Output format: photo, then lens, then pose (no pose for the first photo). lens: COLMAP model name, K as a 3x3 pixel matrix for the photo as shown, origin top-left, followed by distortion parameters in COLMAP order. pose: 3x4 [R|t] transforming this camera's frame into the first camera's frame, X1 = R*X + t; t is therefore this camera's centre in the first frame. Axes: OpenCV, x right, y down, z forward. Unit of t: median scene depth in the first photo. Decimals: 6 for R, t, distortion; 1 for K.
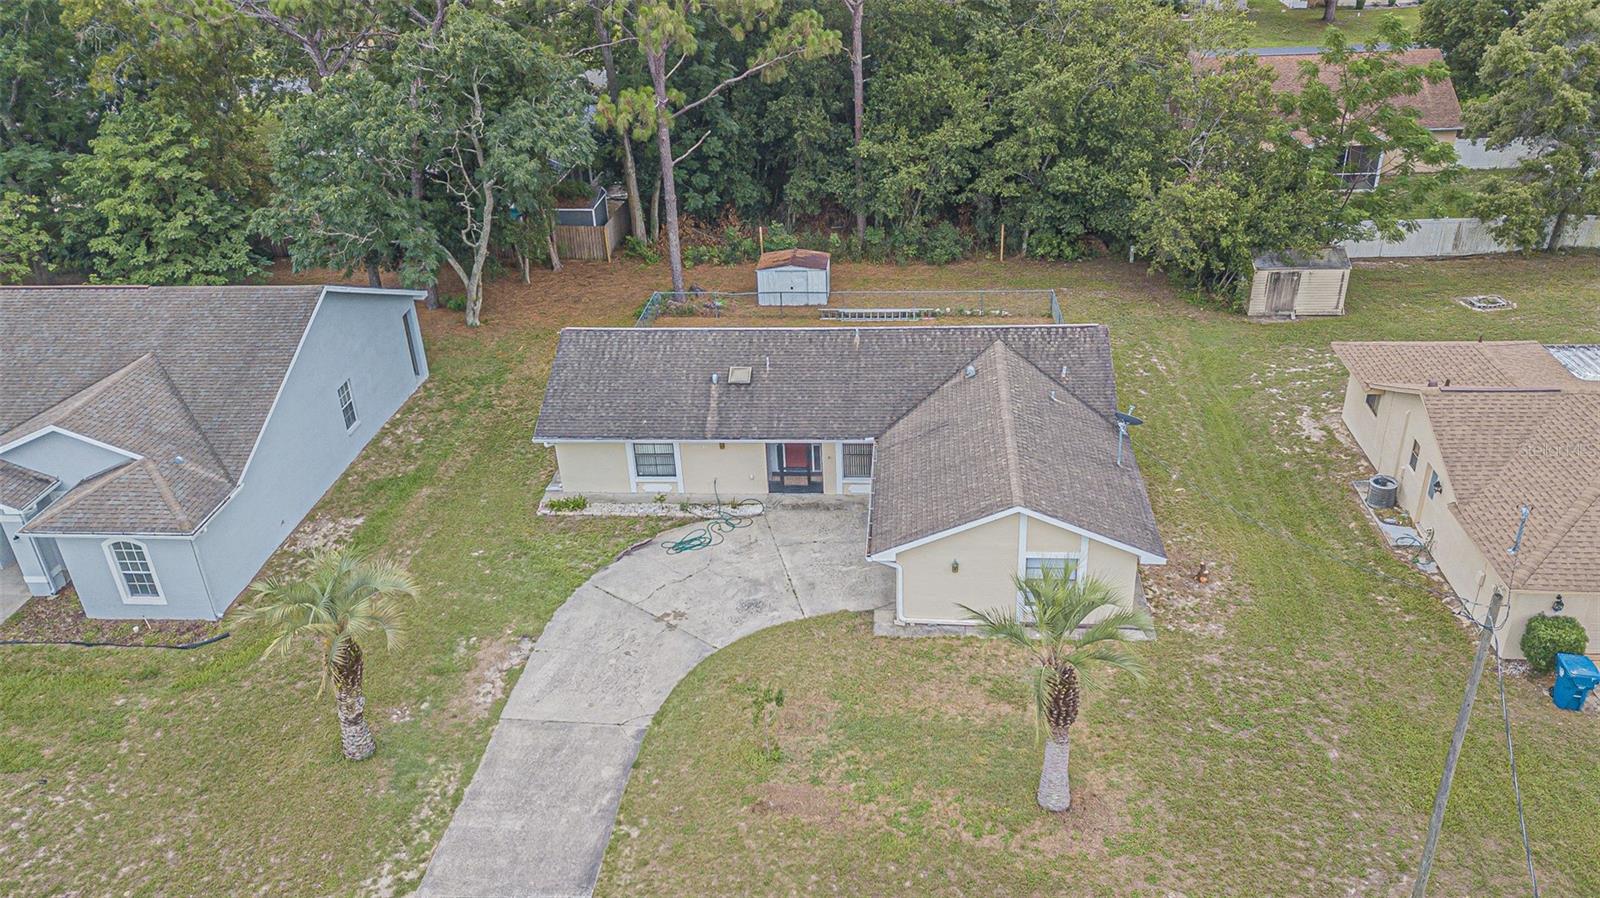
lens RADIAL K [[1218.5, 0, 801.7], [0, 1218.5, 453.1], [0, 0, 1]] dist [0.034833, -0.008919]
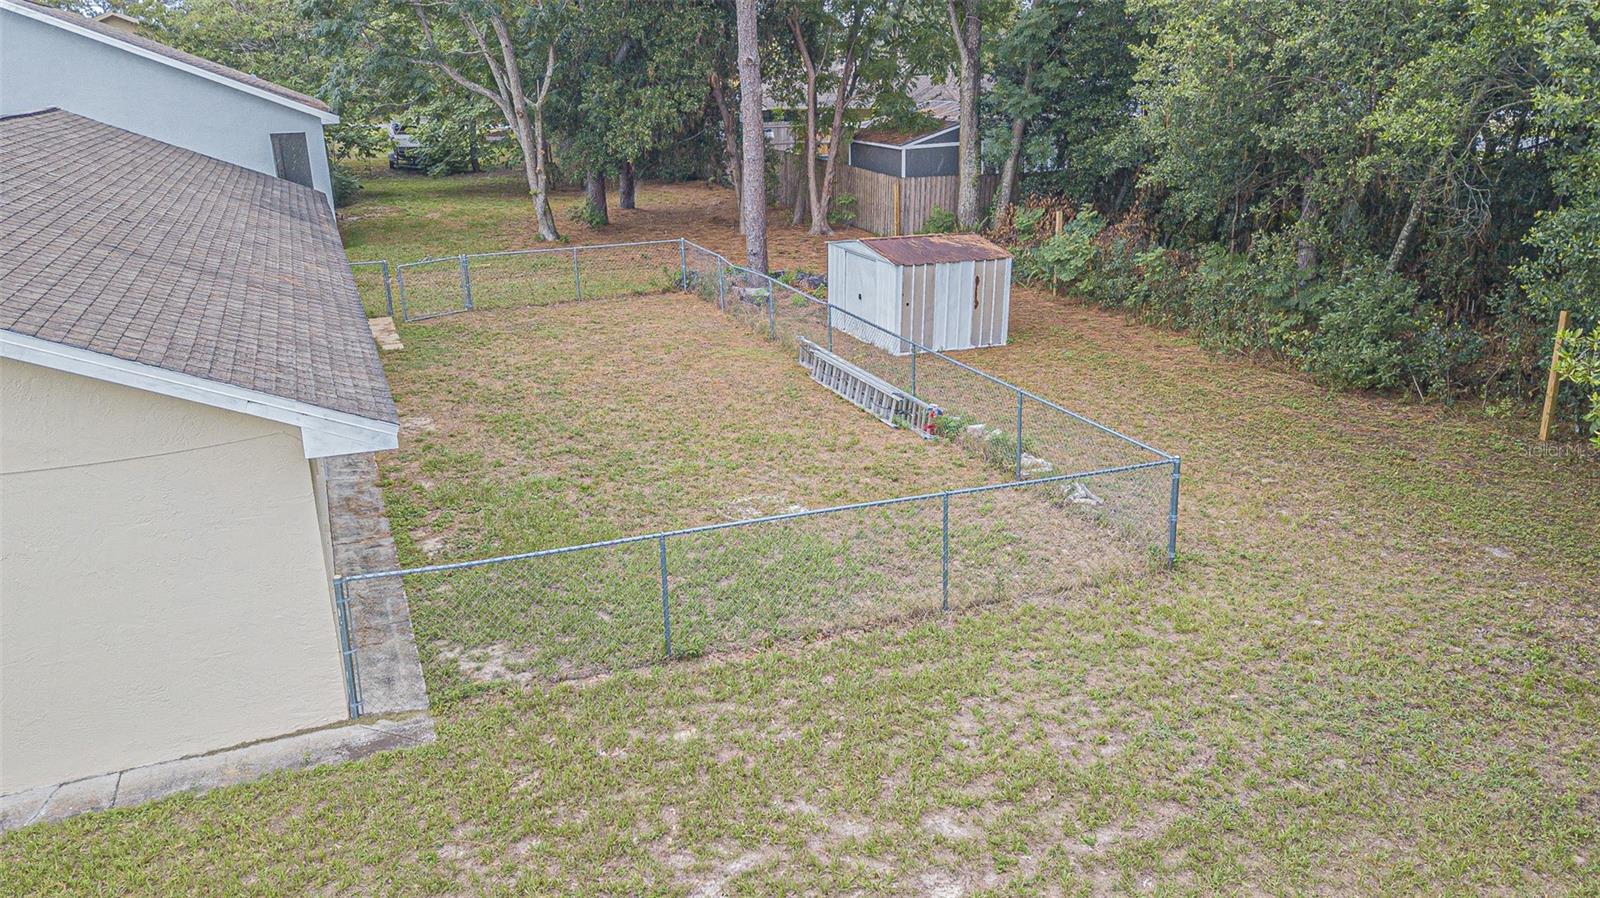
lens RADIAL K [[1218.5, 0, 810.2], [0, 1218.5, 451.1], [0, 0, 1]] dist [0.034833, -0.008919]
pose [[0.457967, 0.303308, -0.835626, 0.488123], [-0.420347, 0.902155, 0.097084, -0.167788], [0.783310, 0.306792, 0.540652, 1.072035]]
